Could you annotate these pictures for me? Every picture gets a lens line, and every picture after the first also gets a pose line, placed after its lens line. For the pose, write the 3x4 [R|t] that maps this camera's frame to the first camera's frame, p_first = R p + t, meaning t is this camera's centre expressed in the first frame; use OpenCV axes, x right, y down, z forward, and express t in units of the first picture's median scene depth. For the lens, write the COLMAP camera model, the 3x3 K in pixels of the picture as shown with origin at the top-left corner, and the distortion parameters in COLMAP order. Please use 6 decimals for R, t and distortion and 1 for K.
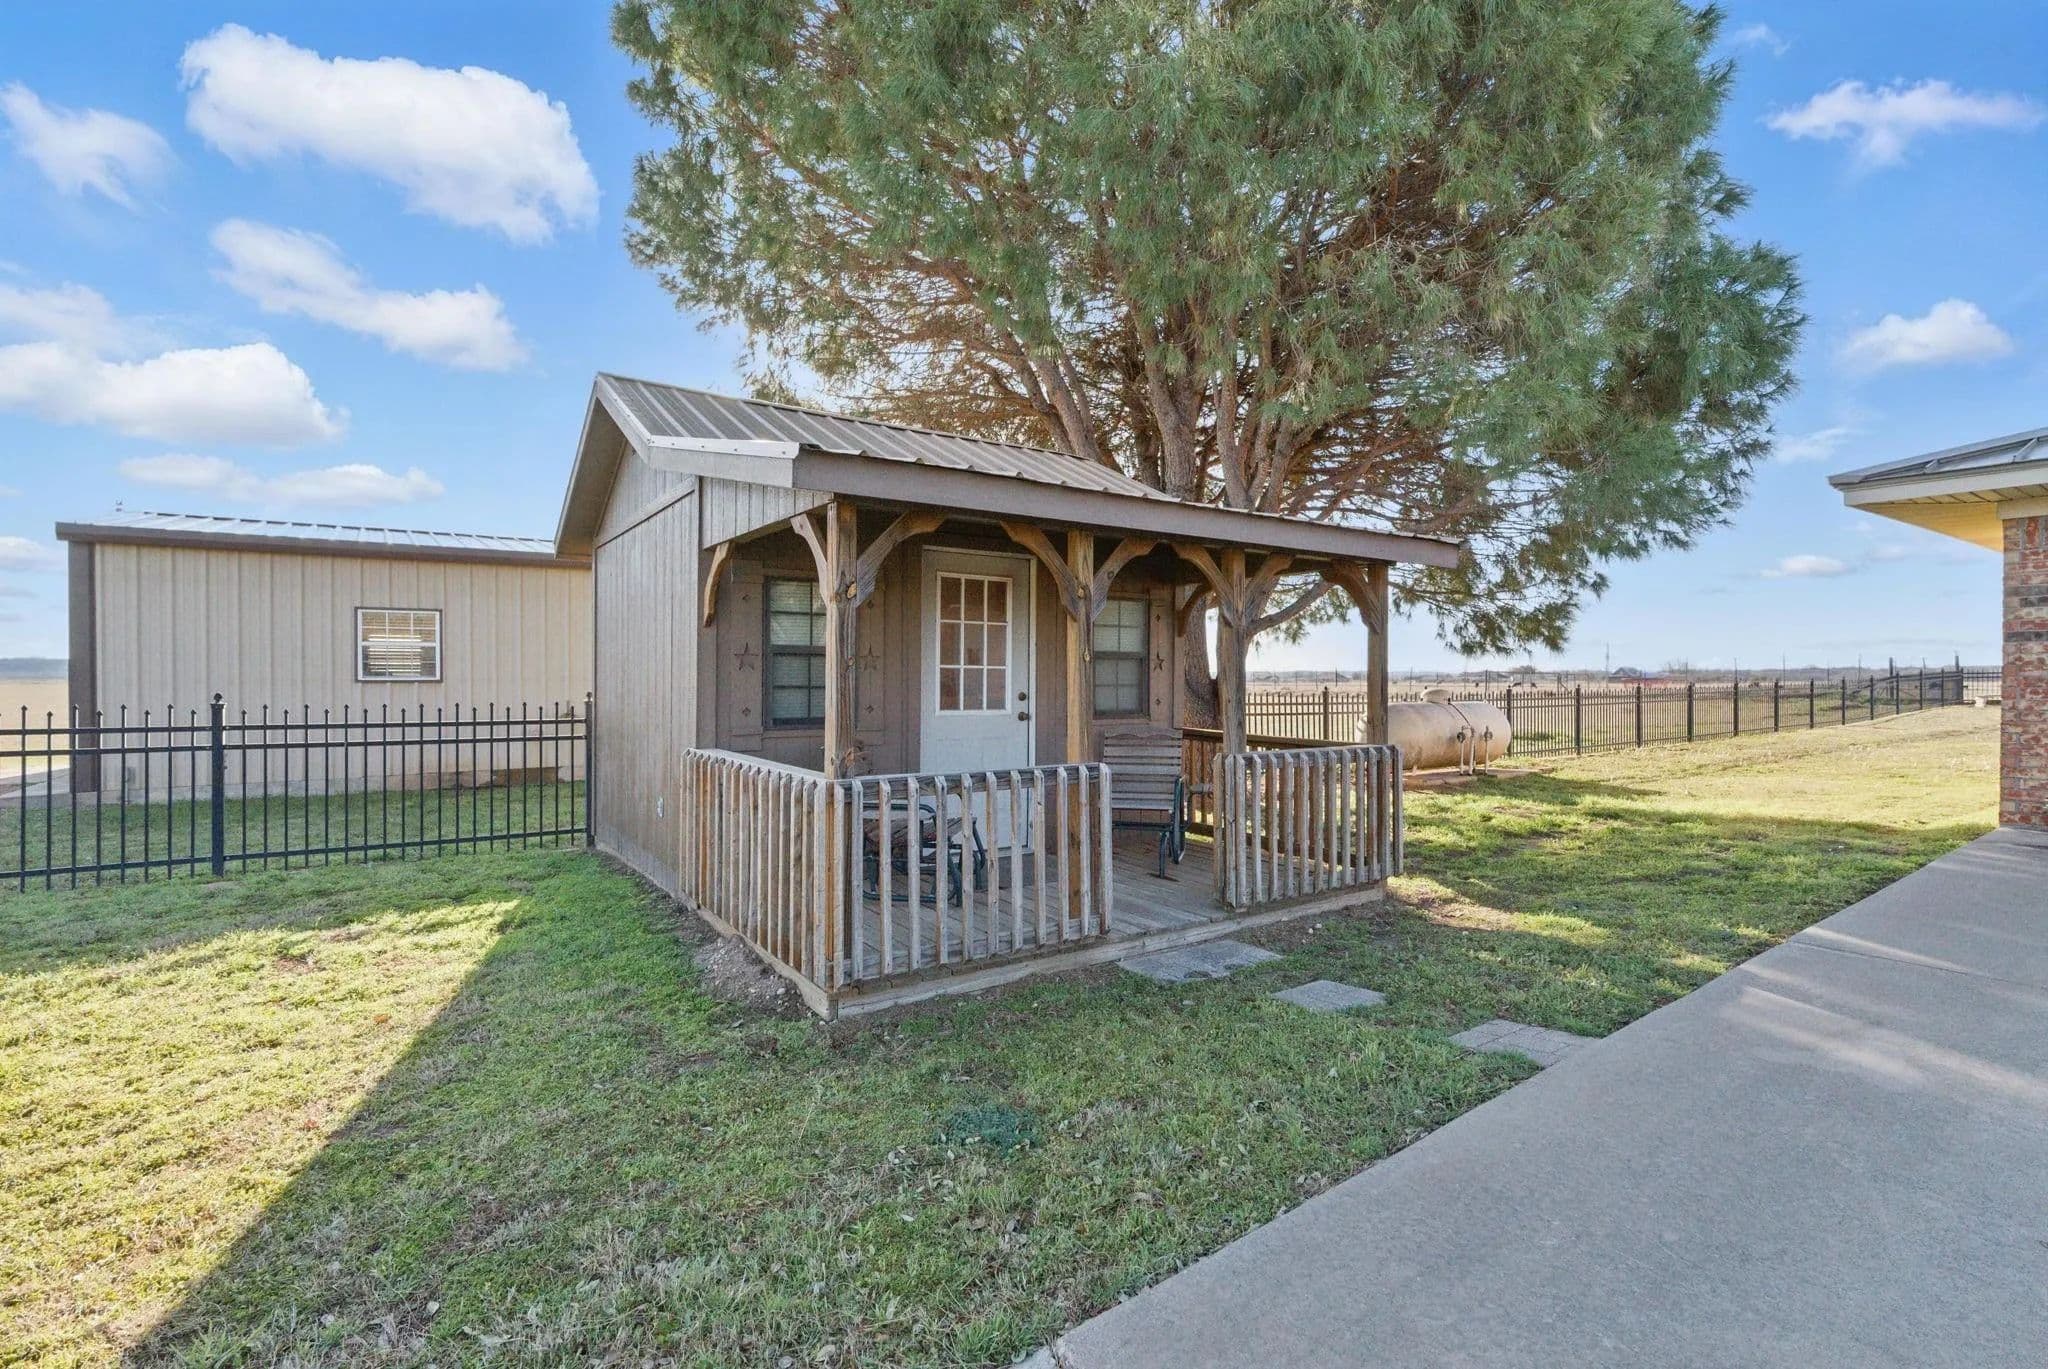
lens RADIAL K [[932.6, 0, 1024.0], [0, 932.6, 684.5], [0, 0, 1]] dist [-0.015353, 0.000157]
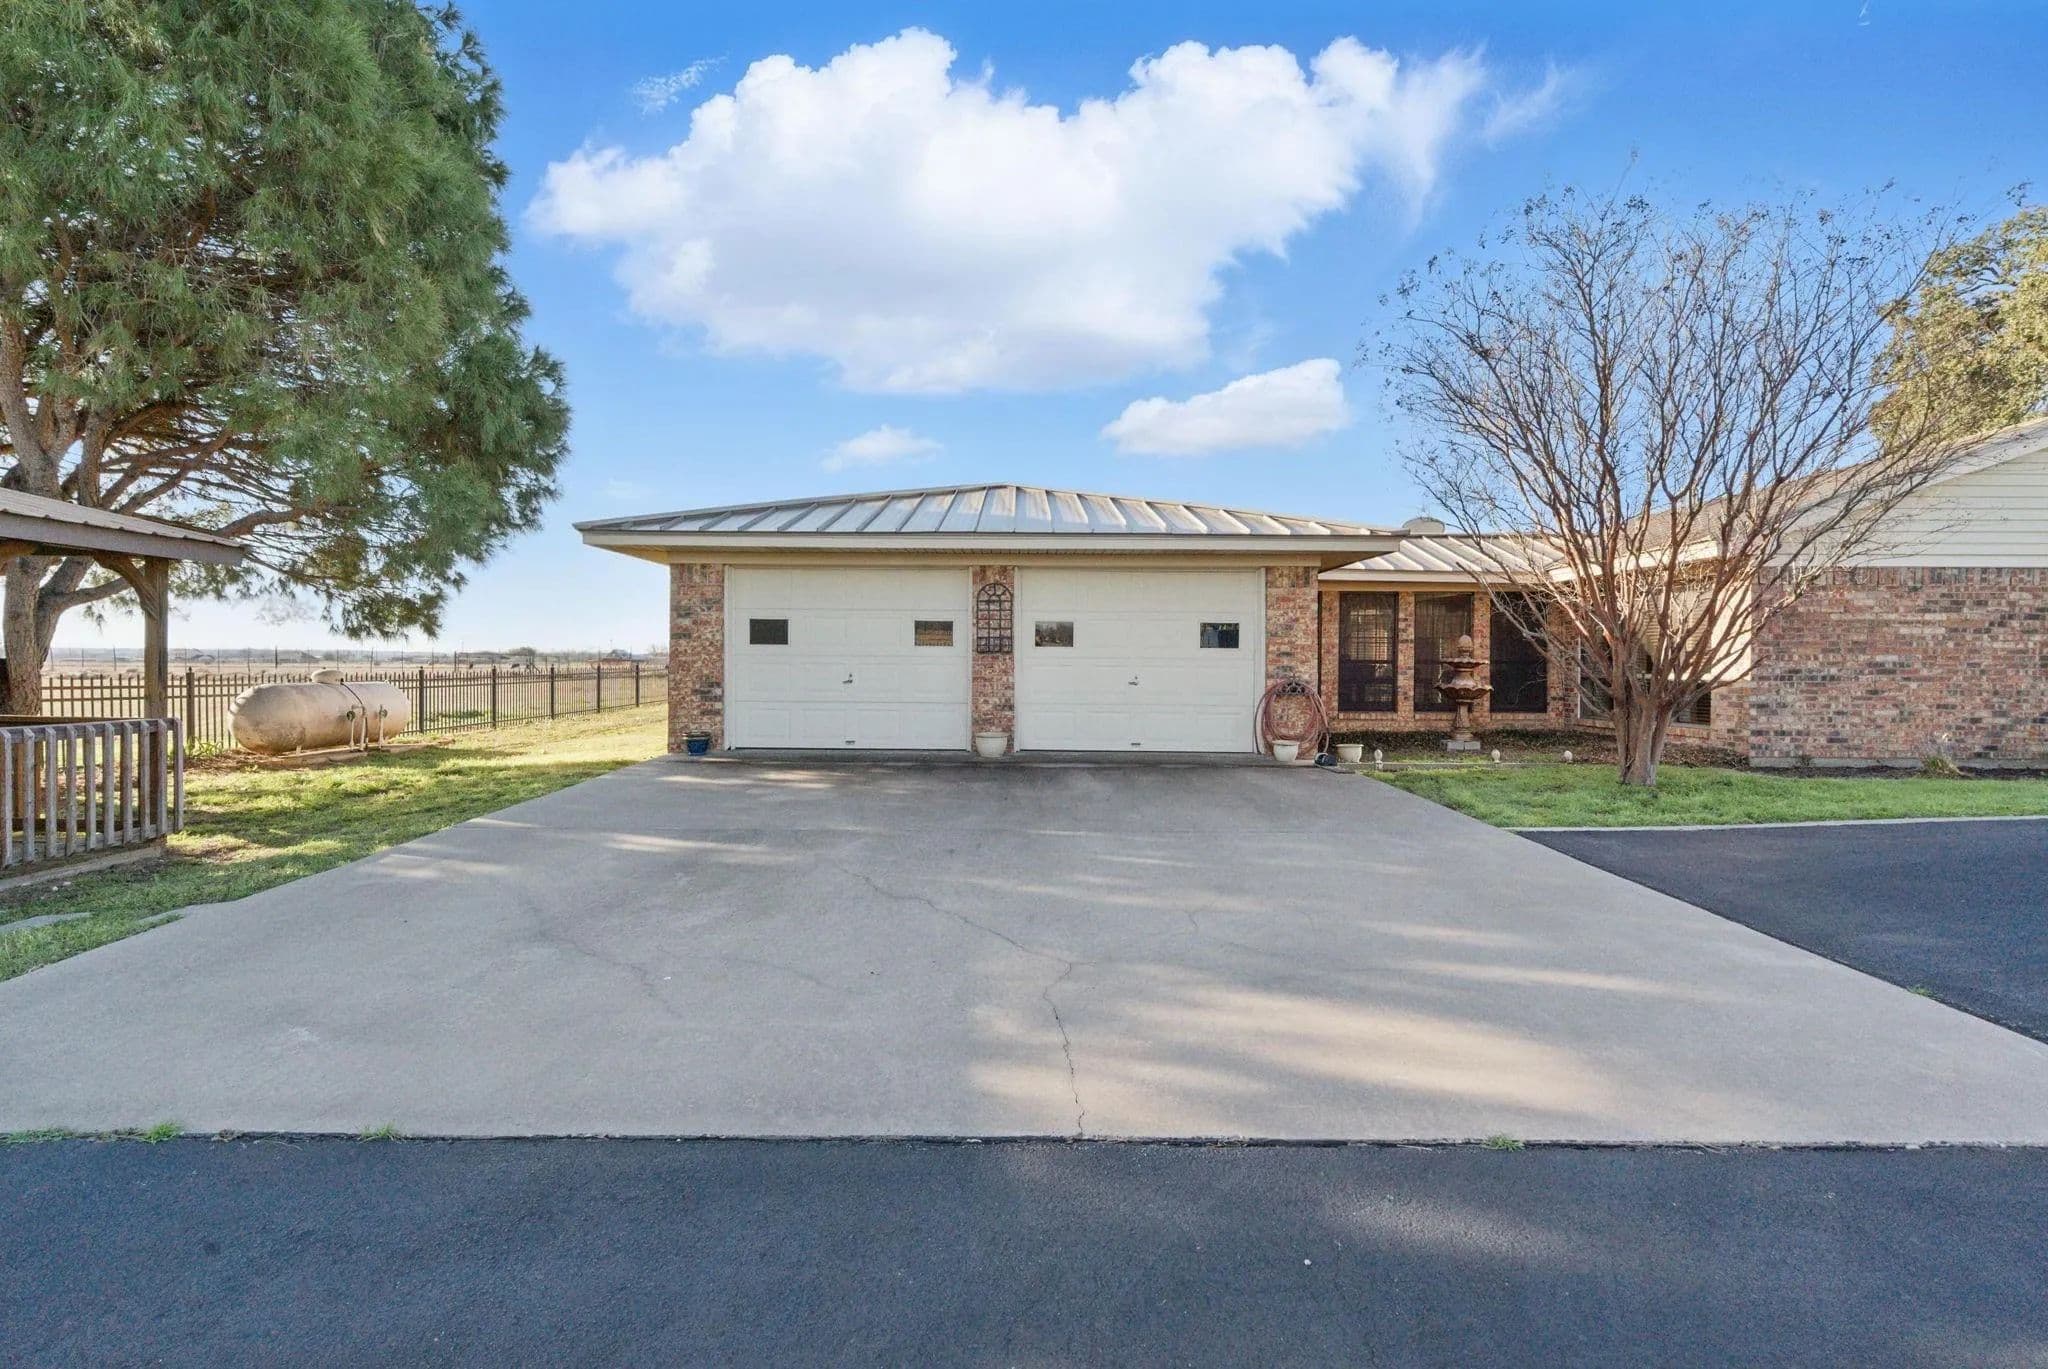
lens RADIAL K [[932.6, 0, 1024.0], [0, 932.6, 684.5], [0, 0, 1]] dist [-0.015353, 0.000157]
pose [[0.544770, -0.016463, 0.838424, 0.014573], [-0.000246, 0.999804, 0.019792, 0.000980], [-0.838586, -0.010989, 0.544659, -0.275437]]
